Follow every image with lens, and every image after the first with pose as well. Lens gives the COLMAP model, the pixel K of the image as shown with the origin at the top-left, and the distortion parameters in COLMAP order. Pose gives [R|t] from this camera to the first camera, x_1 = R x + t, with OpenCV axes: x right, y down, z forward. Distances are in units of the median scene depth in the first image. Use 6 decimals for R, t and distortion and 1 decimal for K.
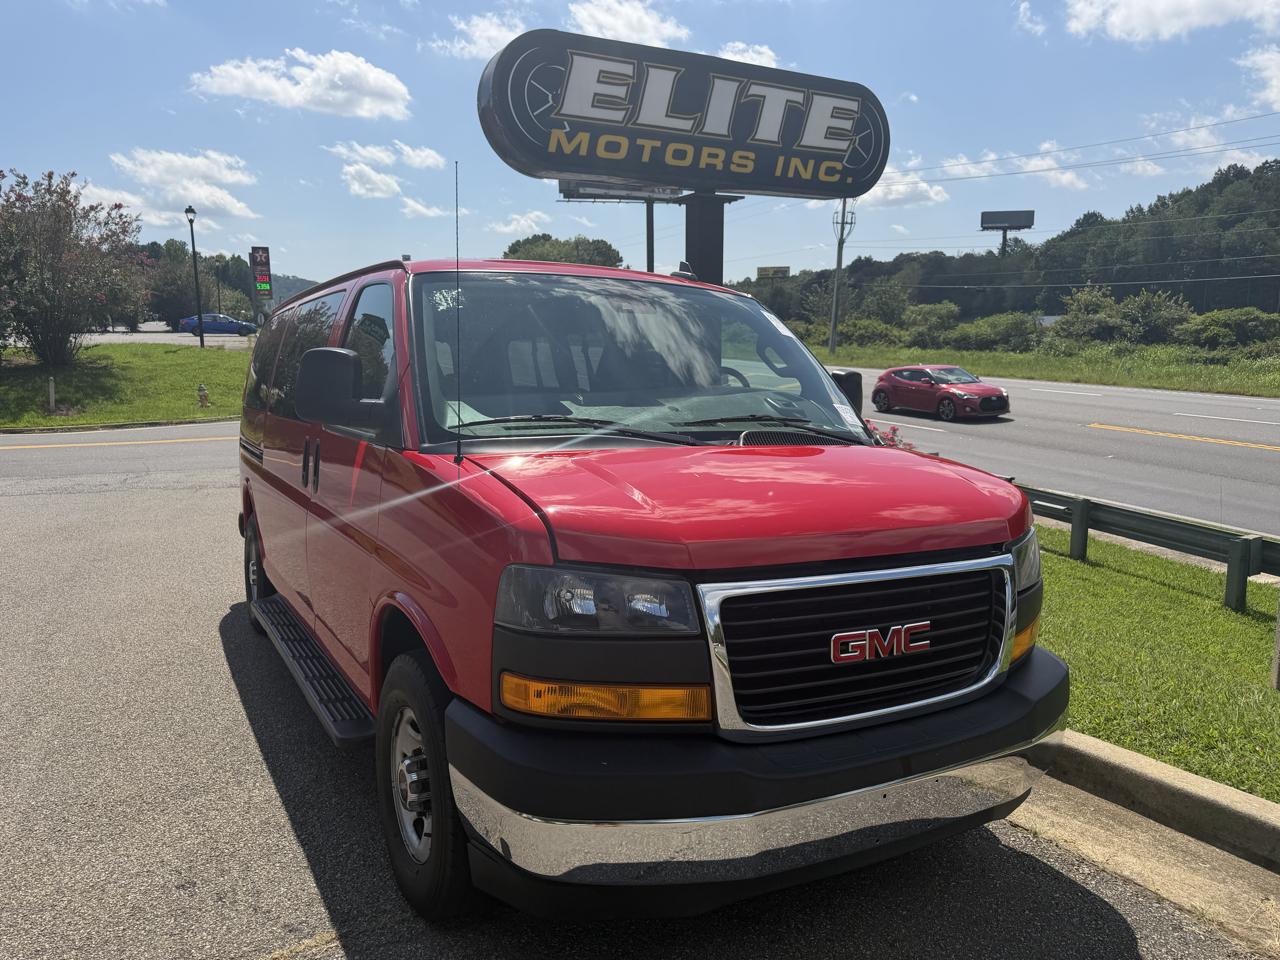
lens RADIAL K [[891.2, 0, 644.5], [0, 891.2, 478.4], [0, 0, 1]] dist [0.008601, -0.032433]
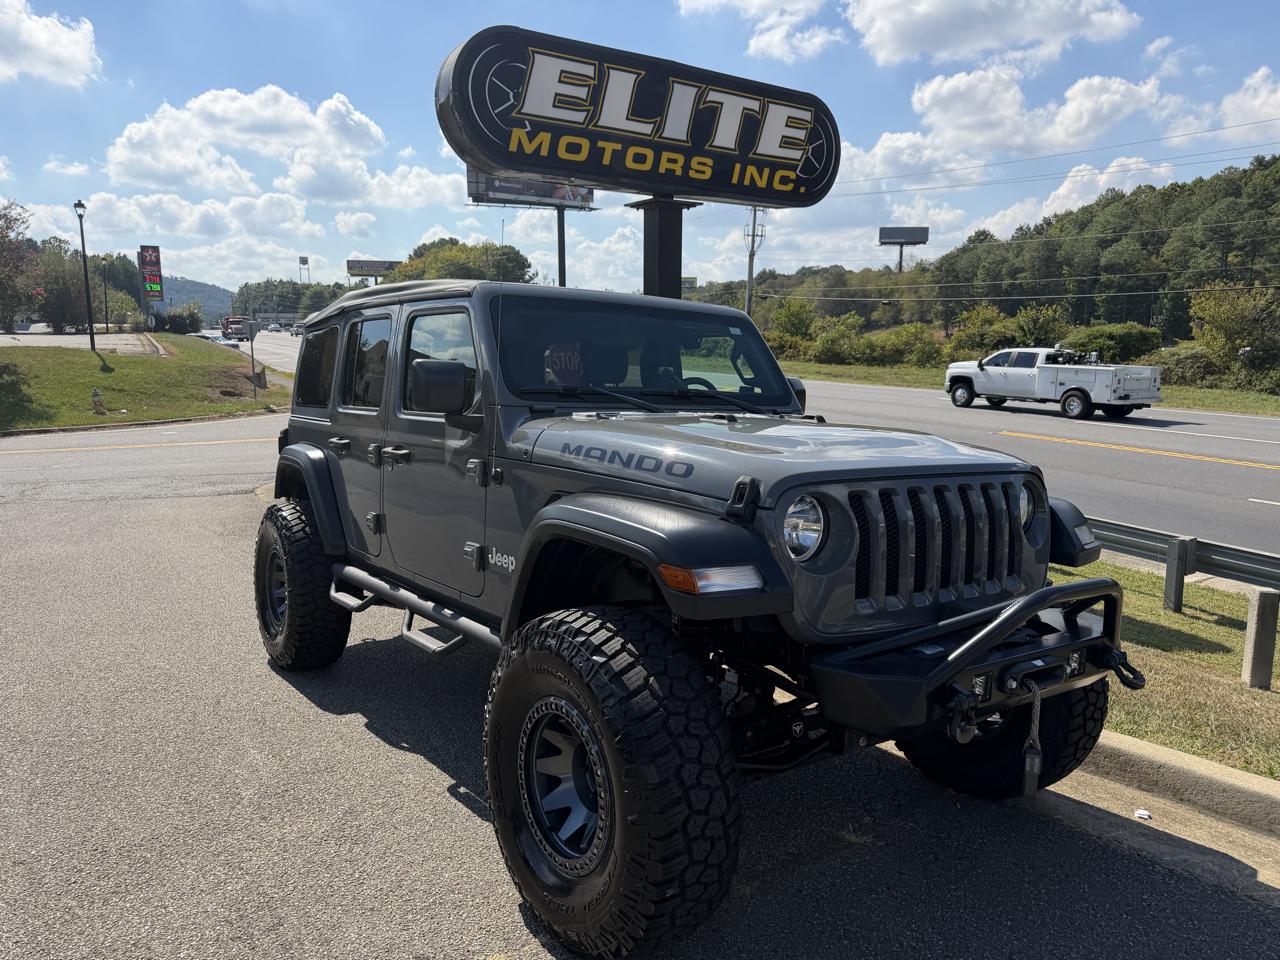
lens RADIAL K [[892.9, 0, 643.4], [0, 892.9, 482.5], [0, 0, 1]] dist [-0.013226, -0.002541]
pose [[0.994426, -0.005673, 0.105284, -0.056575], [0.006121, 0.999974, -0.003934, -0.002881], [-0.105259, 0.004556, 0.994434, 0.024457]]
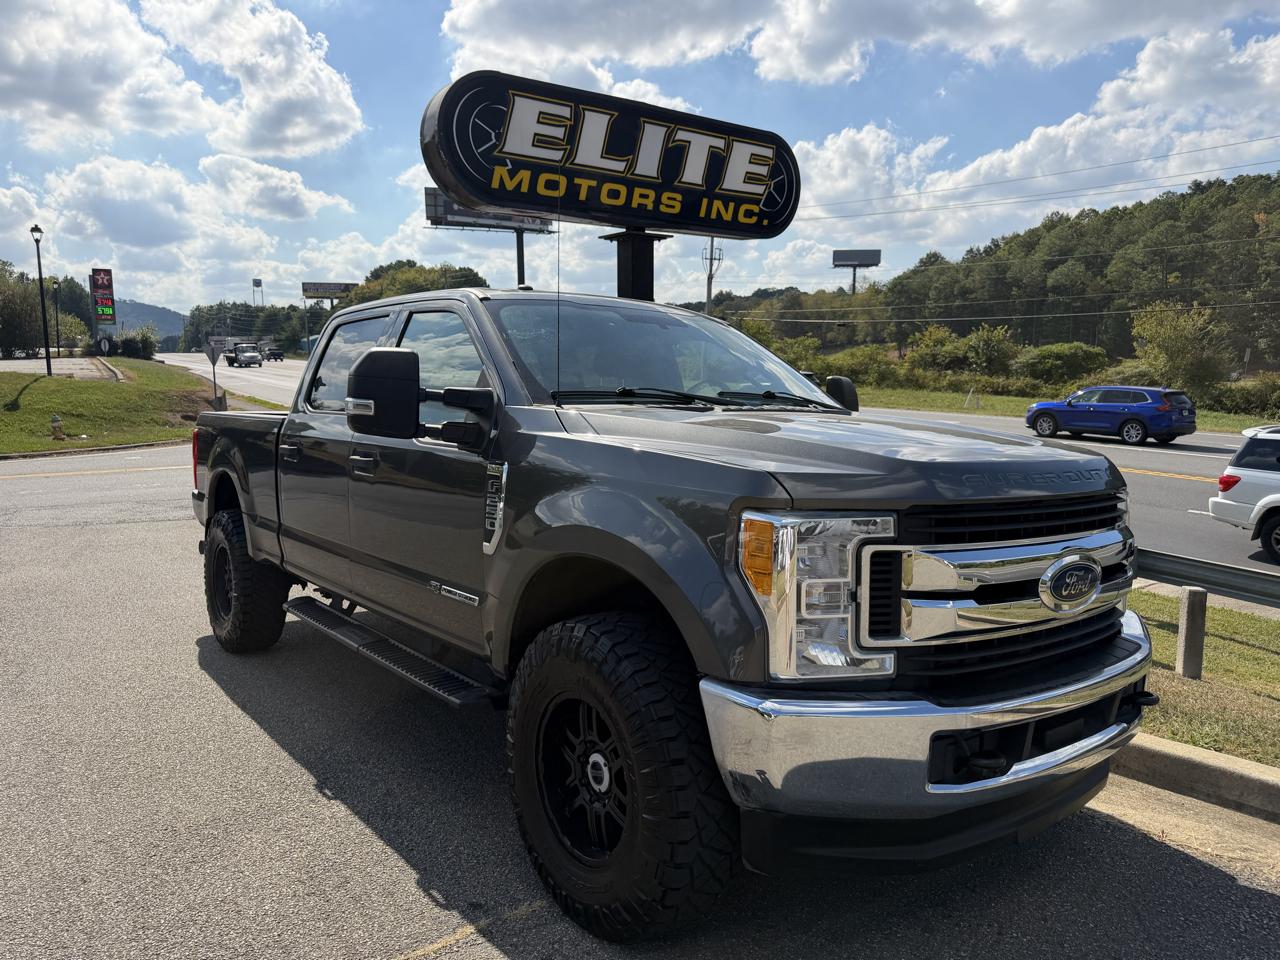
lens RADIAL K [[896.0, 0, 640.0], [0, 896.0, 480.0], [0, 0, 1]] dist [-0.006539, -0.010724]
pose [[0.988947, -0.013519, 0.147650, -0.081013], [0.018078, 0.999399, -0.029577, 0.000351], [-0.147161, 0.031919, 0.988597, -0.021291]]
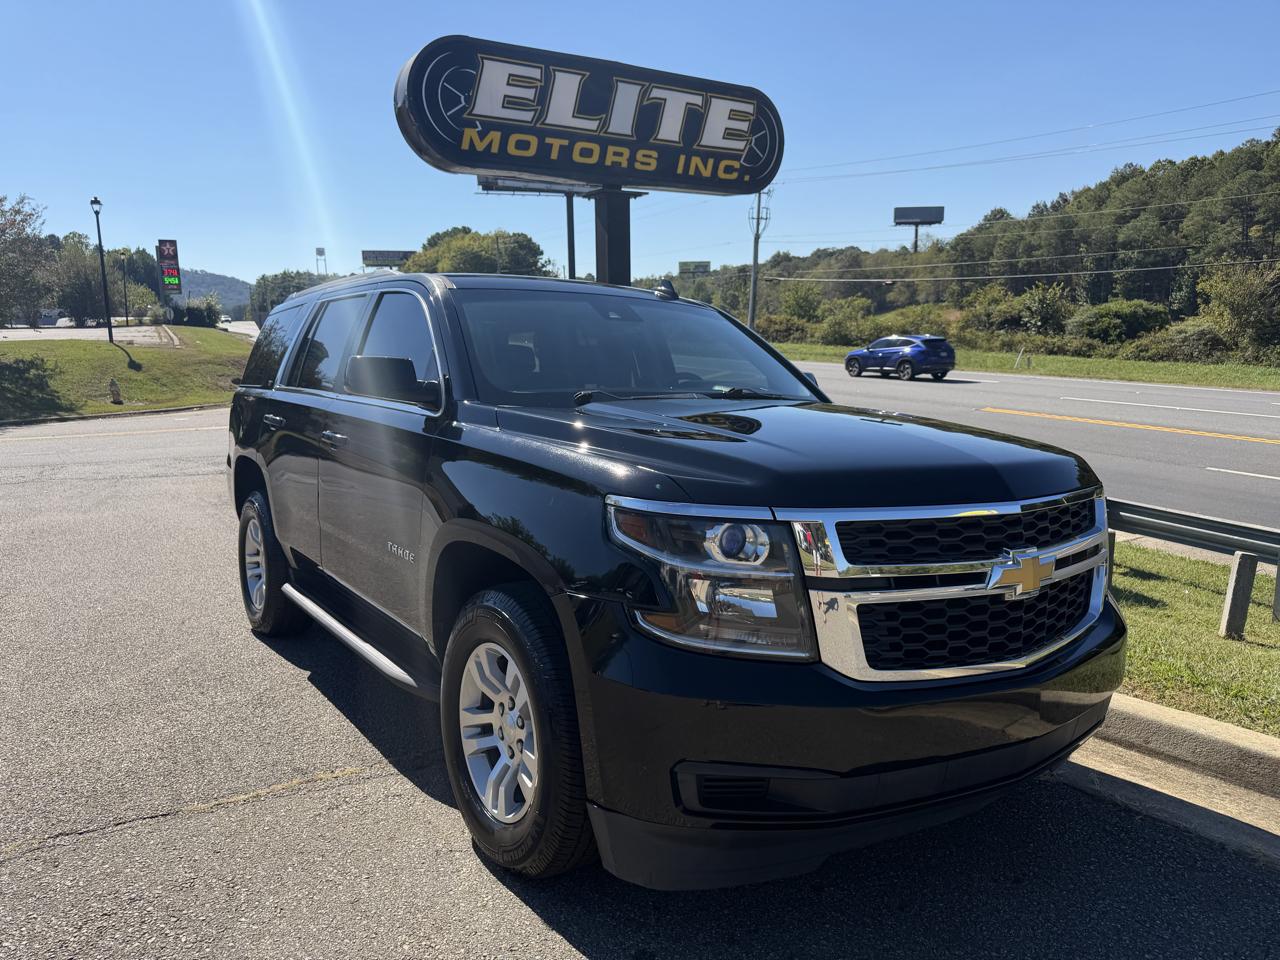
lens RADIAL K [[896.0, 0, 640.0], [0, 896.0, 480.0], [0, 0, 1]] dist [-0.006539, -0.010724]
pose [[0.996861, -0.017673, 0.077172, 0.012593], [0.017136, 0.999824, 0.007622, 0.019035], [-0.077293, -0.006275, 0.996989, -0.068046]]
